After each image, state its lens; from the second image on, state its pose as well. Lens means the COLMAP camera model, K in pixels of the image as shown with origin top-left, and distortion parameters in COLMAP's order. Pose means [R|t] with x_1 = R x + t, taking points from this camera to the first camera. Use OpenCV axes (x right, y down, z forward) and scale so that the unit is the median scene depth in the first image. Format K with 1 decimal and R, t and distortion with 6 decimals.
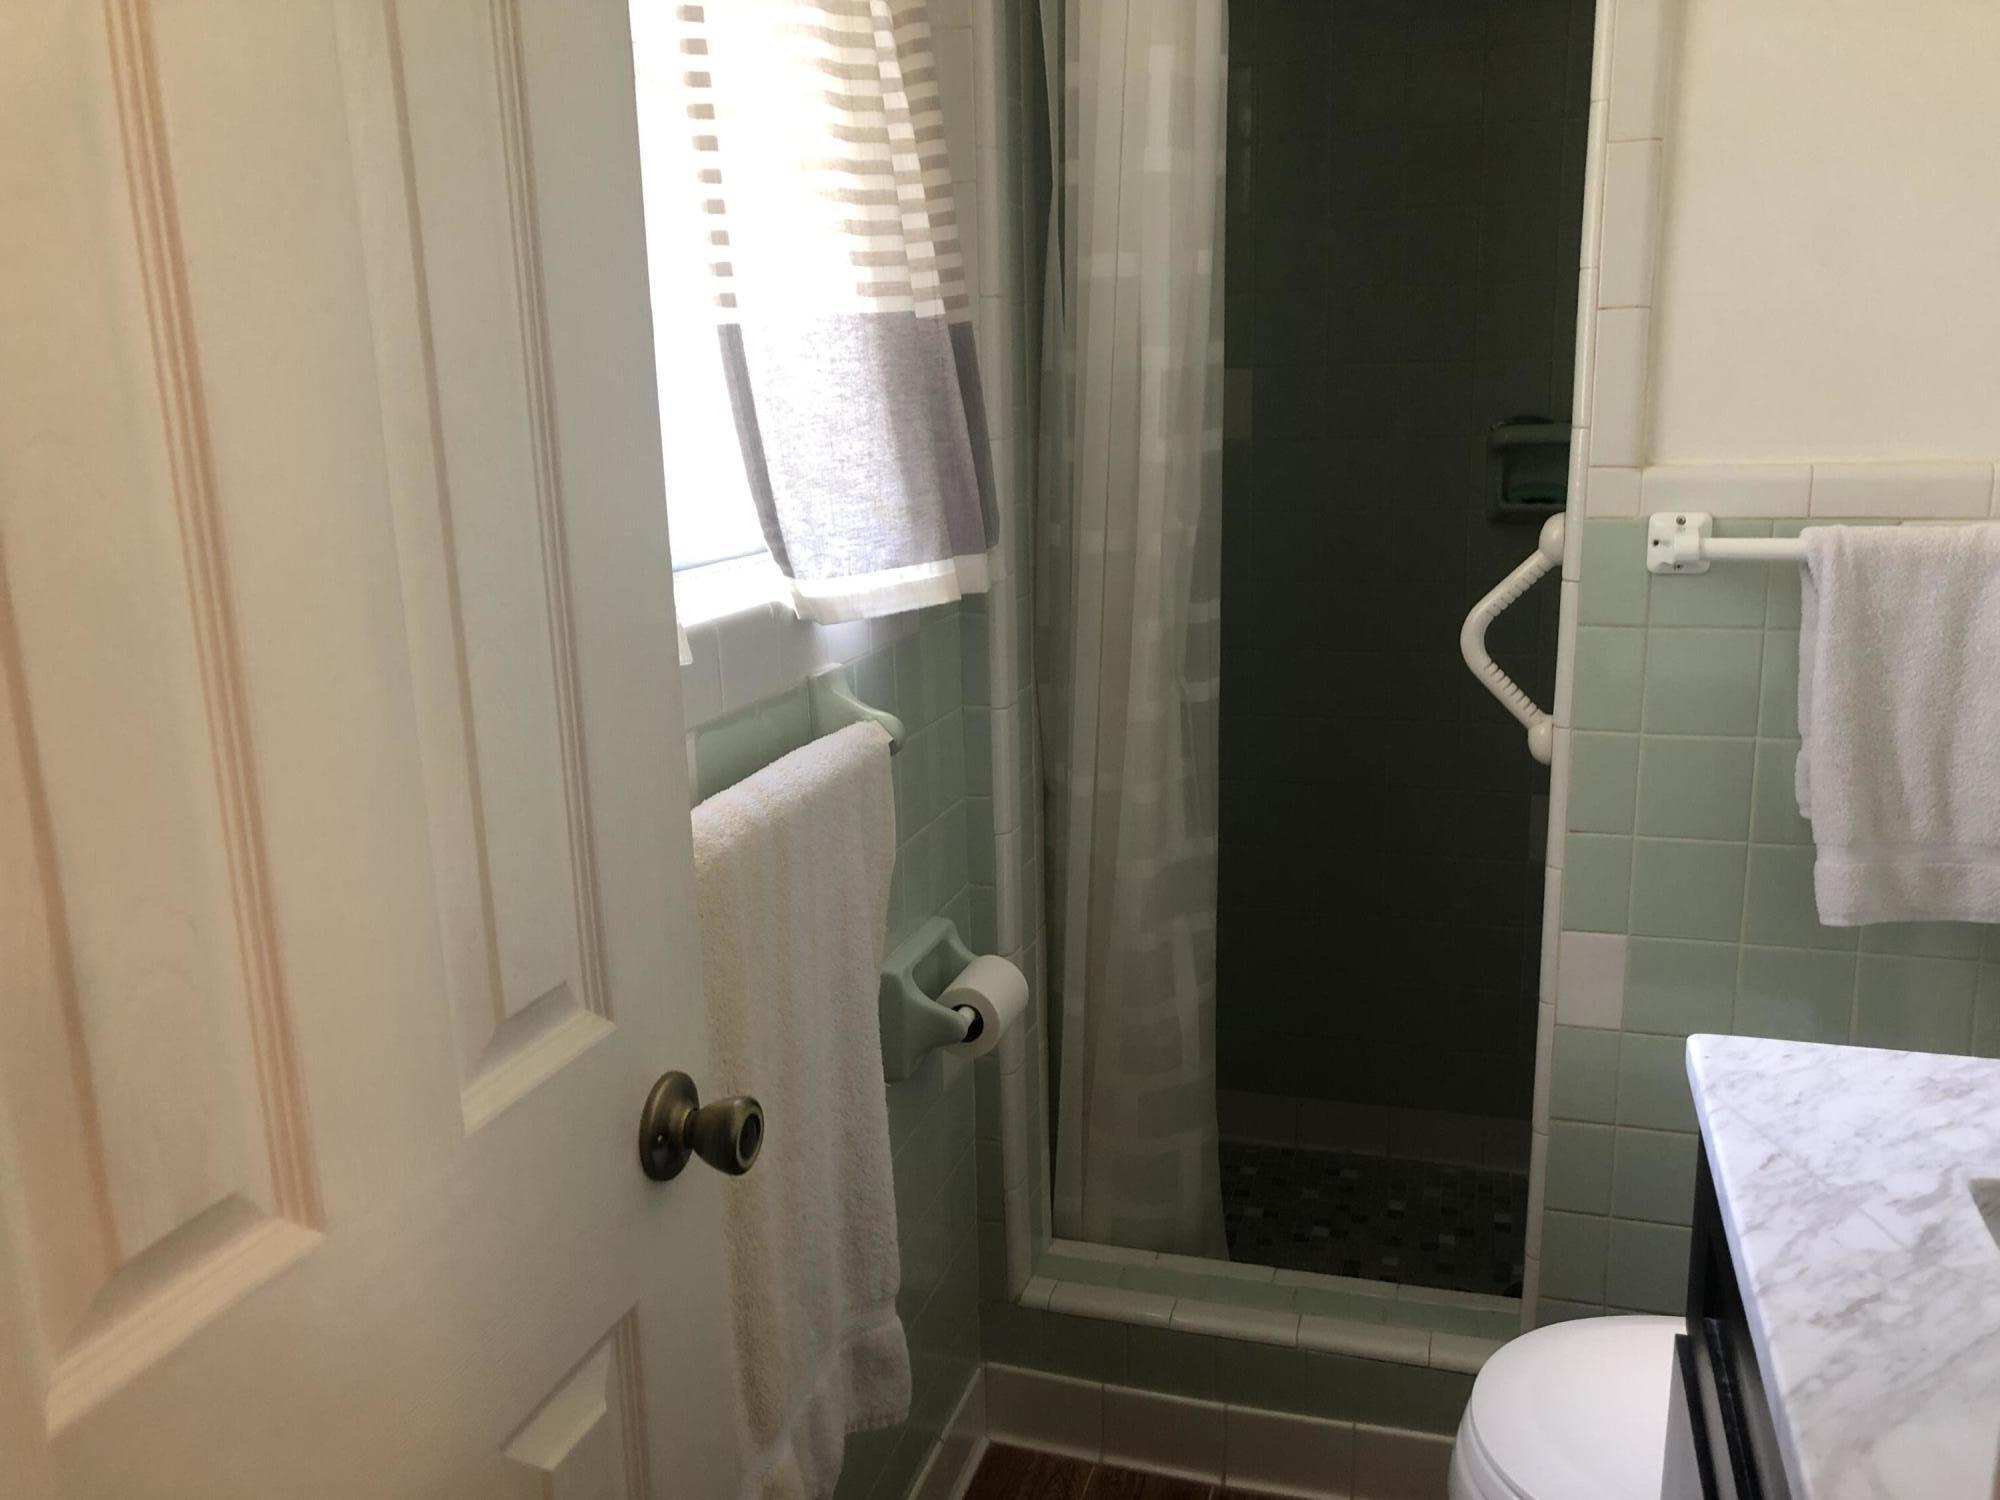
lens RADIAL K [[1636.4, 0, 1000.6], [0, 1636.4, 752.6], [0, 0, 1]] dist [0.043009, -0.059116]
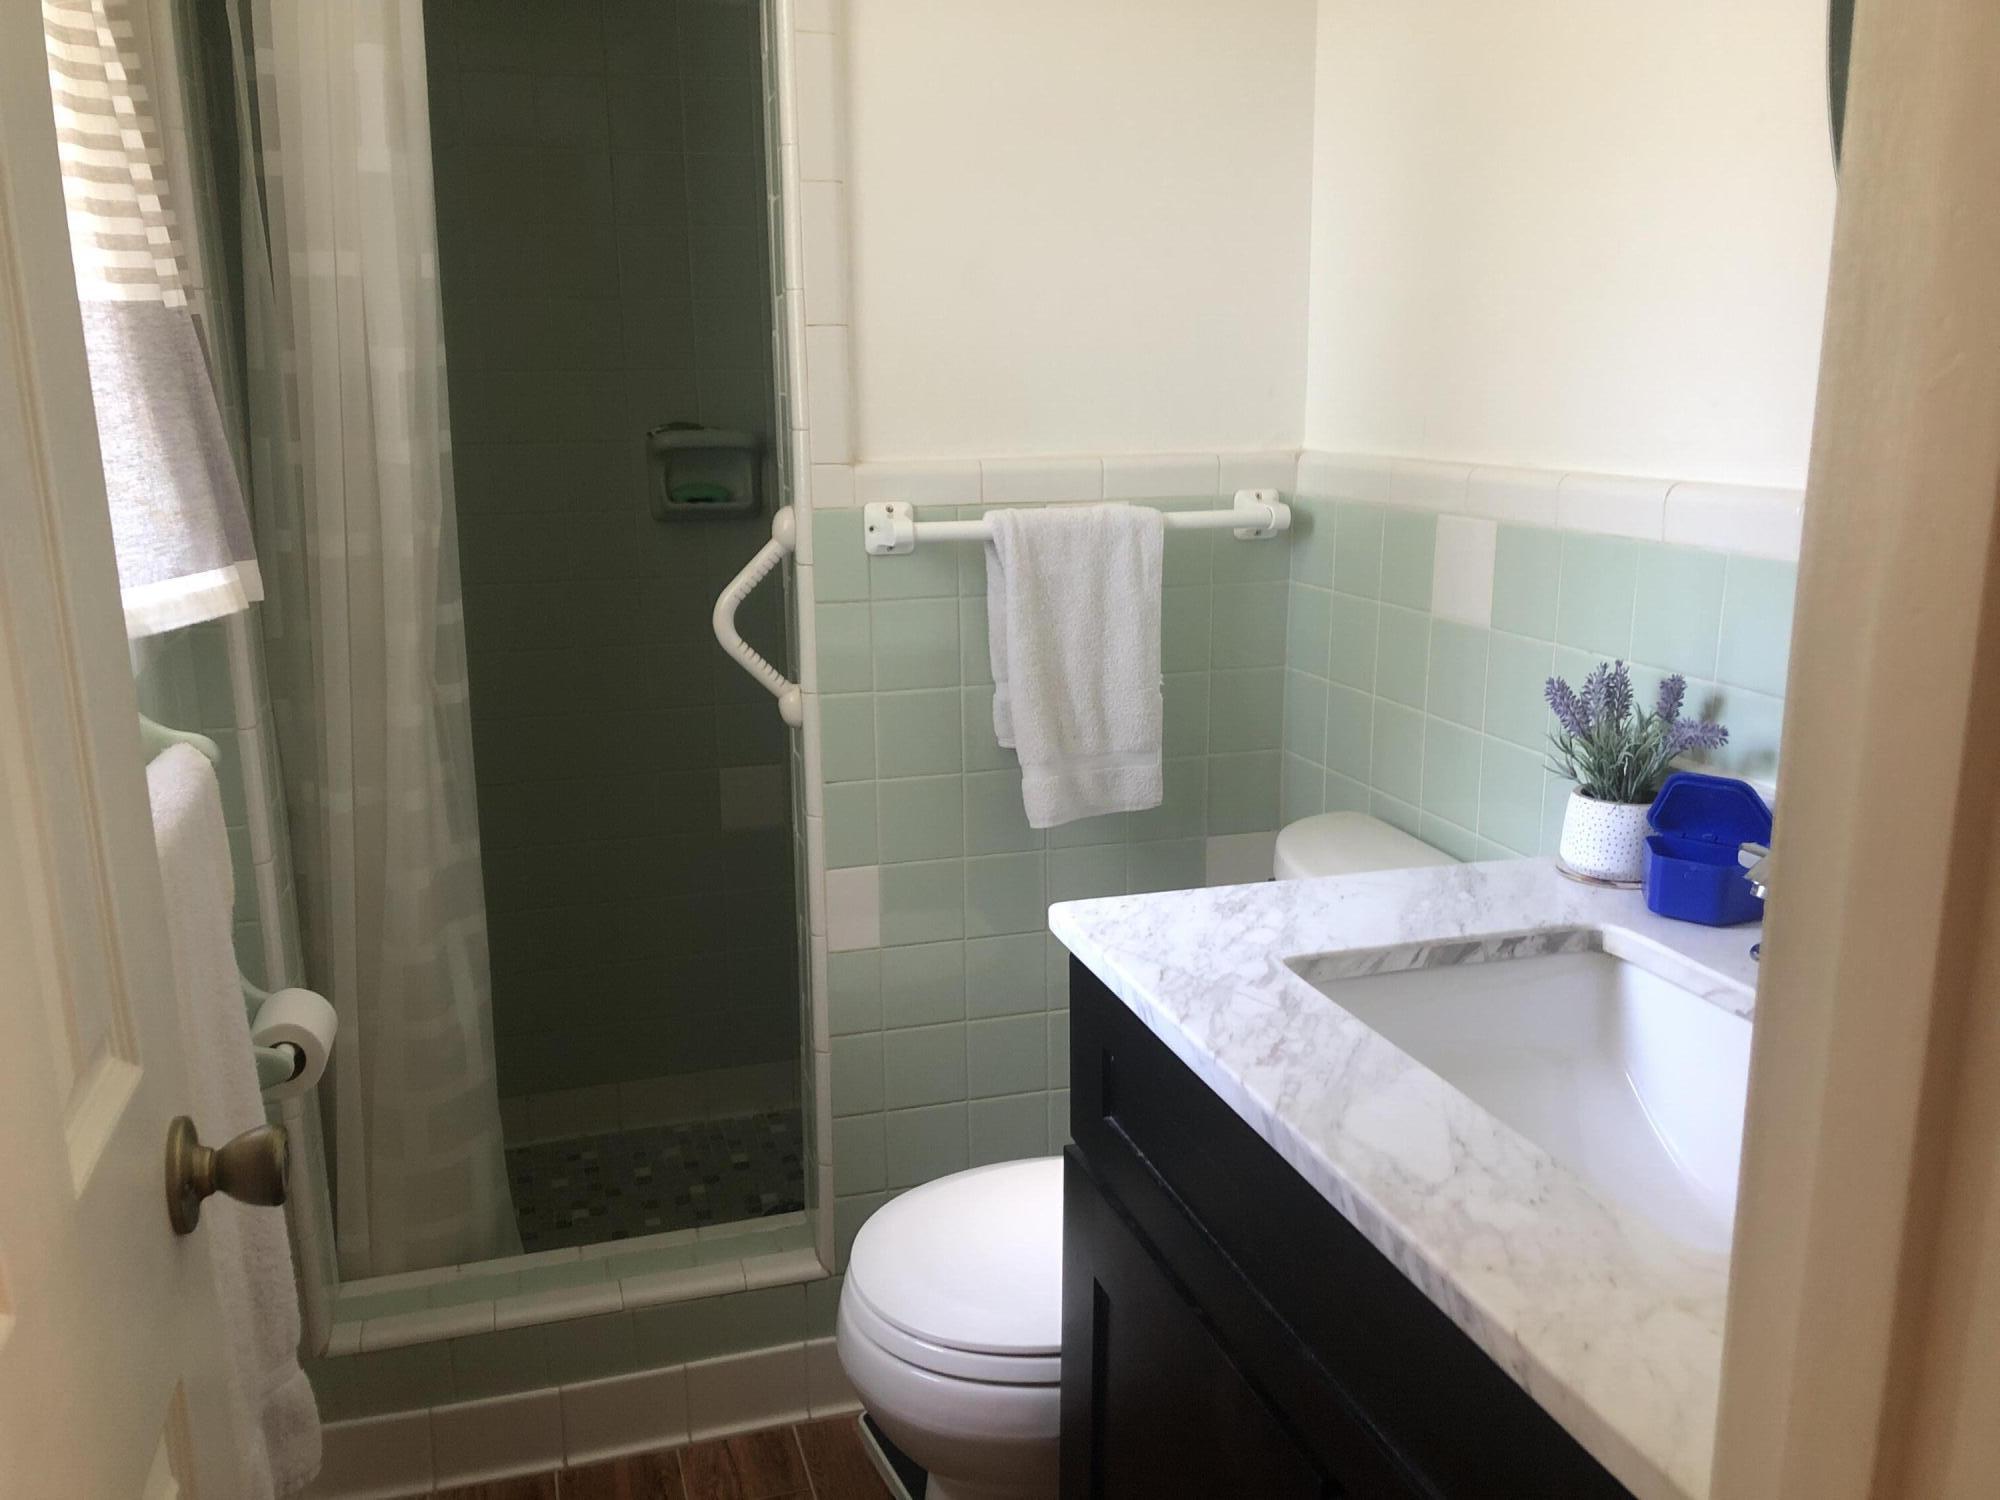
lens RADIAL K [[1636.4, 0, 978.4], [0, 1636.4, 749.7], [0, 0, 1]] dist [0.043009, -0.059116]
pose [[0.830520, -0.105190, 0.546966, -0.195423], [0.111870, 0.993497, 0.021201, 0.013174], [-0.545639, 0.043582, 0.836886, -0.014813]]
